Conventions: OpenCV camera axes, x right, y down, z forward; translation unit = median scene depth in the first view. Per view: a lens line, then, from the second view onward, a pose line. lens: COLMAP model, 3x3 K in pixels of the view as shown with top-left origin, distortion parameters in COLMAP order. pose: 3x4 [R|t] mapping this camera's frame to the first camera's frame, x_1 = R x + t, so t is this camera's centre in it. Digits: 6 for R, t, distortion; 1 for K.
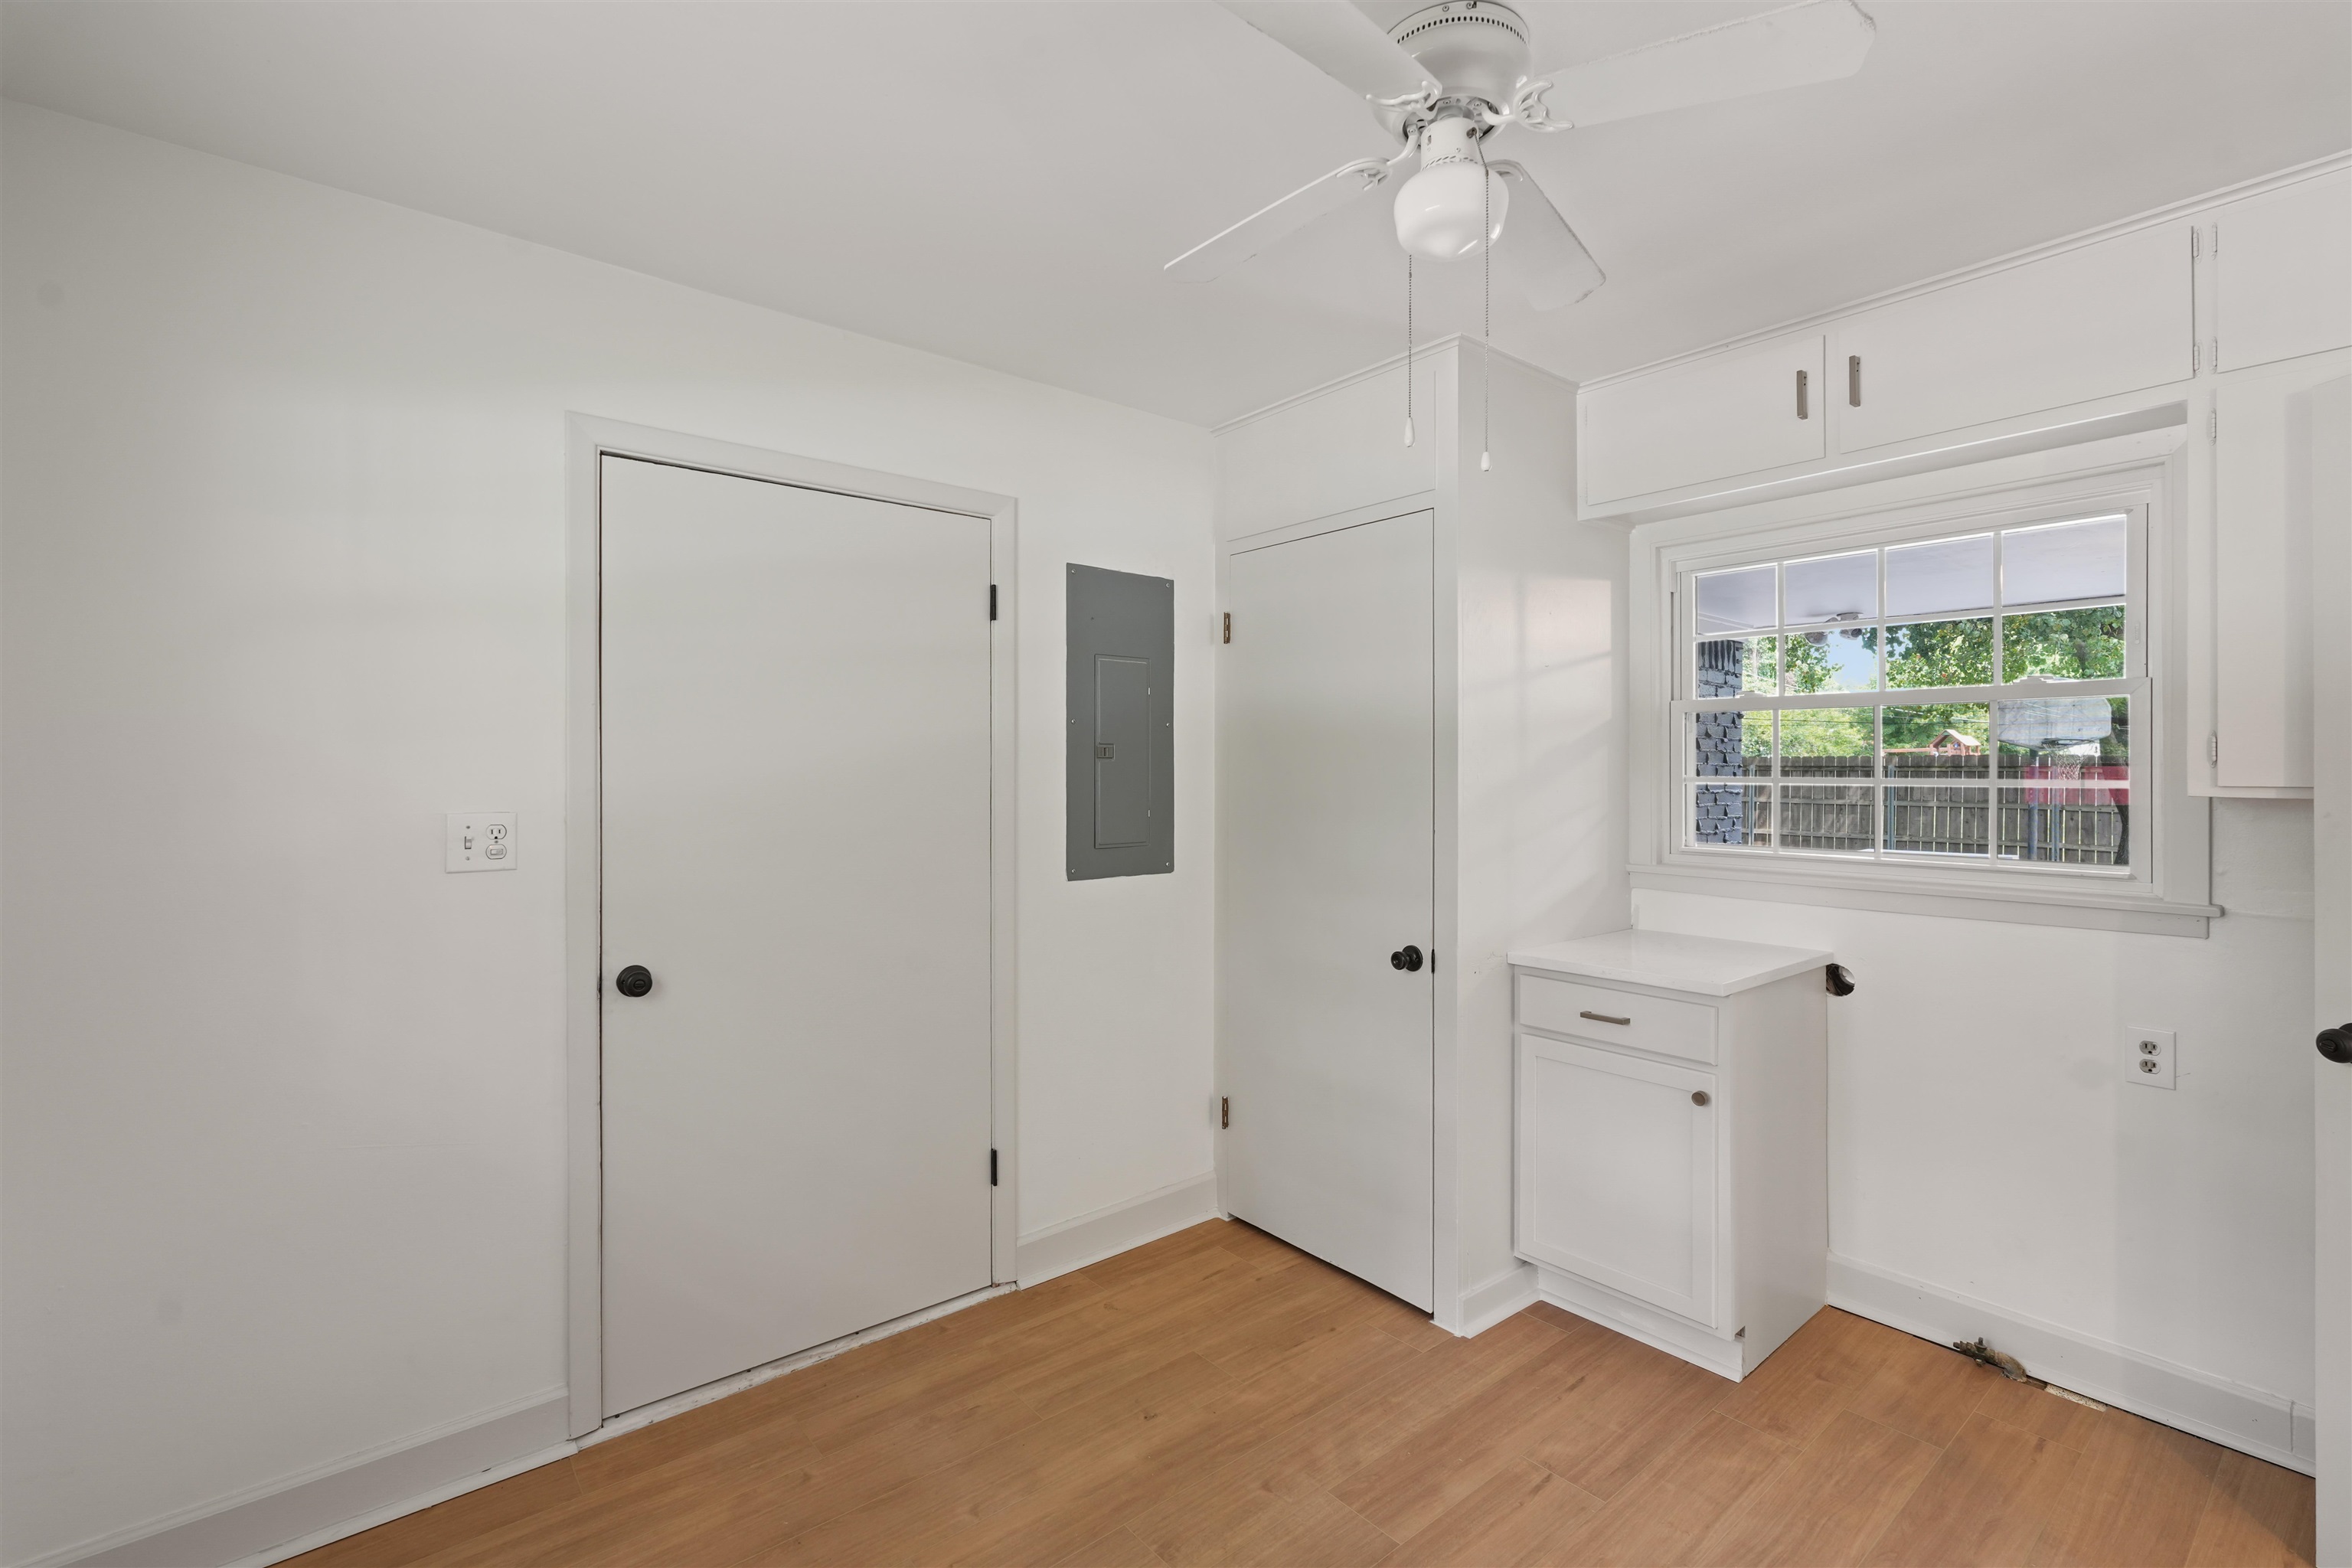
lens RADIAL K [[1053.9, 0, 1181.9], [0, 1053.9, 765.0], [0, 0, 1]] dist [0.002500, -0.000076]
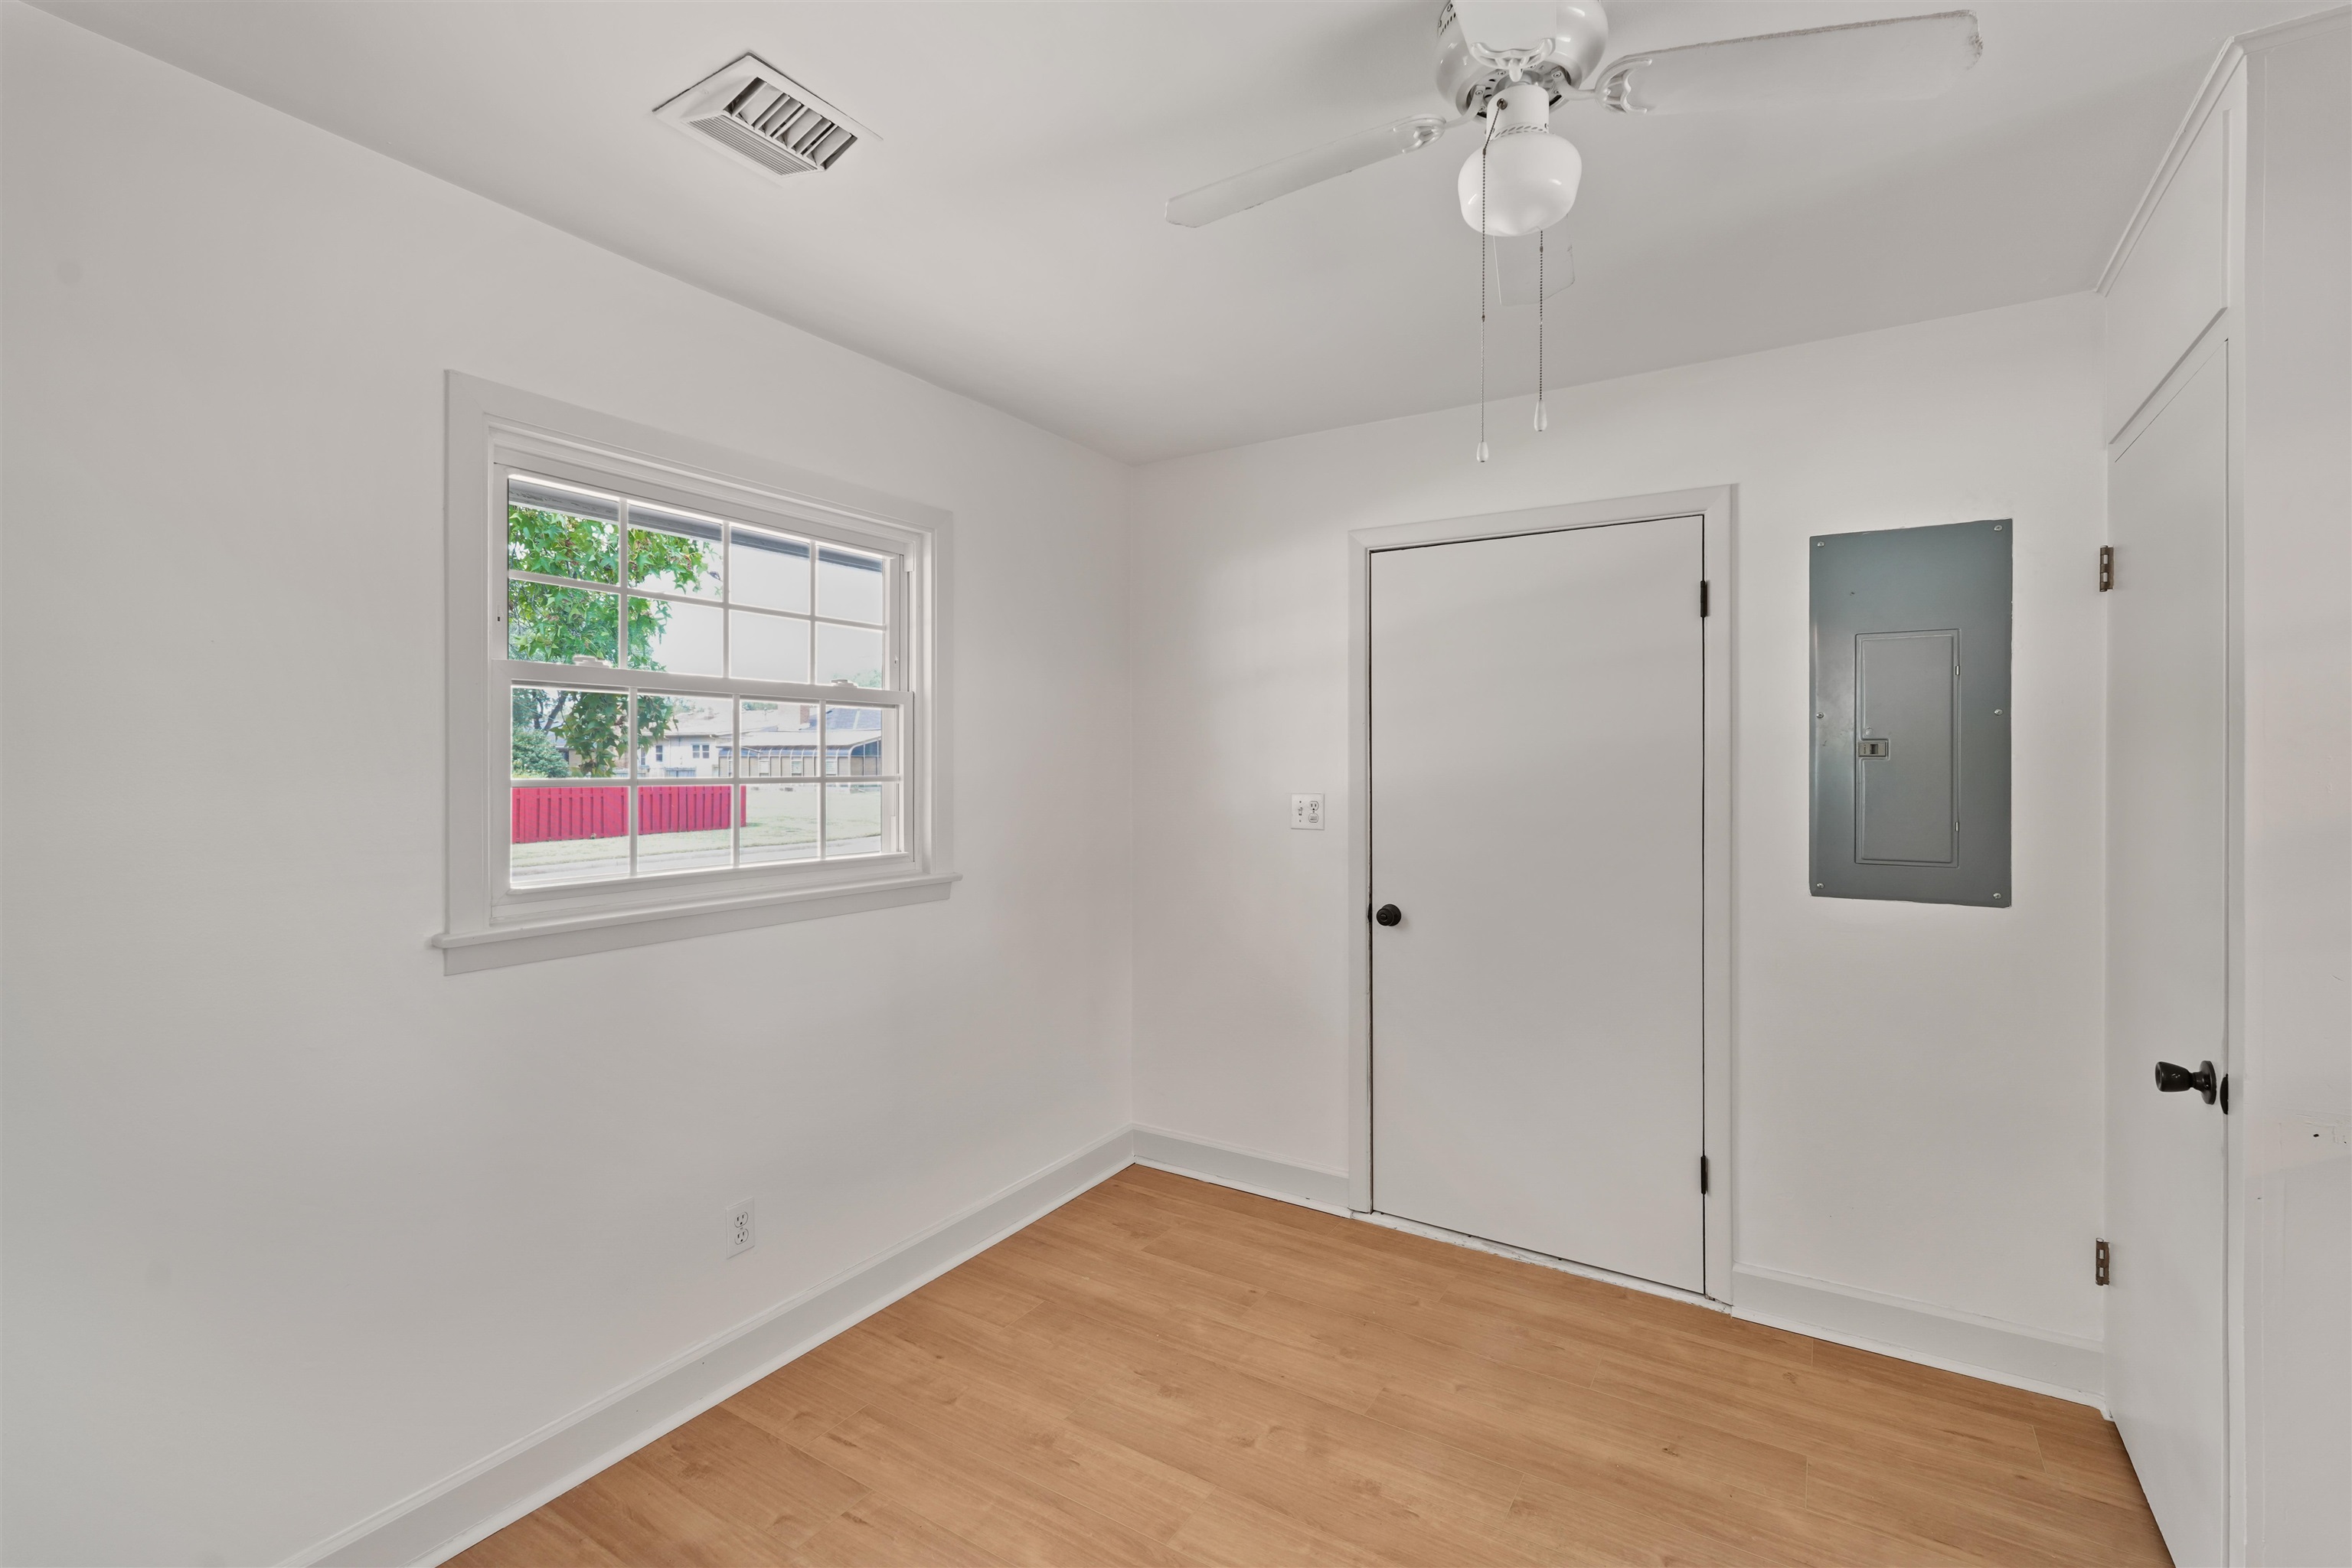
lens RADIAL K [[1033.3, 0, 1175.7], [0, 1033.3, 764.0], [0, 0, 1]] dist [-0.000549, -0.000118]
pose [[0.305755, 0.001844, -0.952108, 0.669515], [-0.001215, 0.999998, 0.001547, -0.001489], [0.952109, 0.000684, 0.305757, 0.272850]]
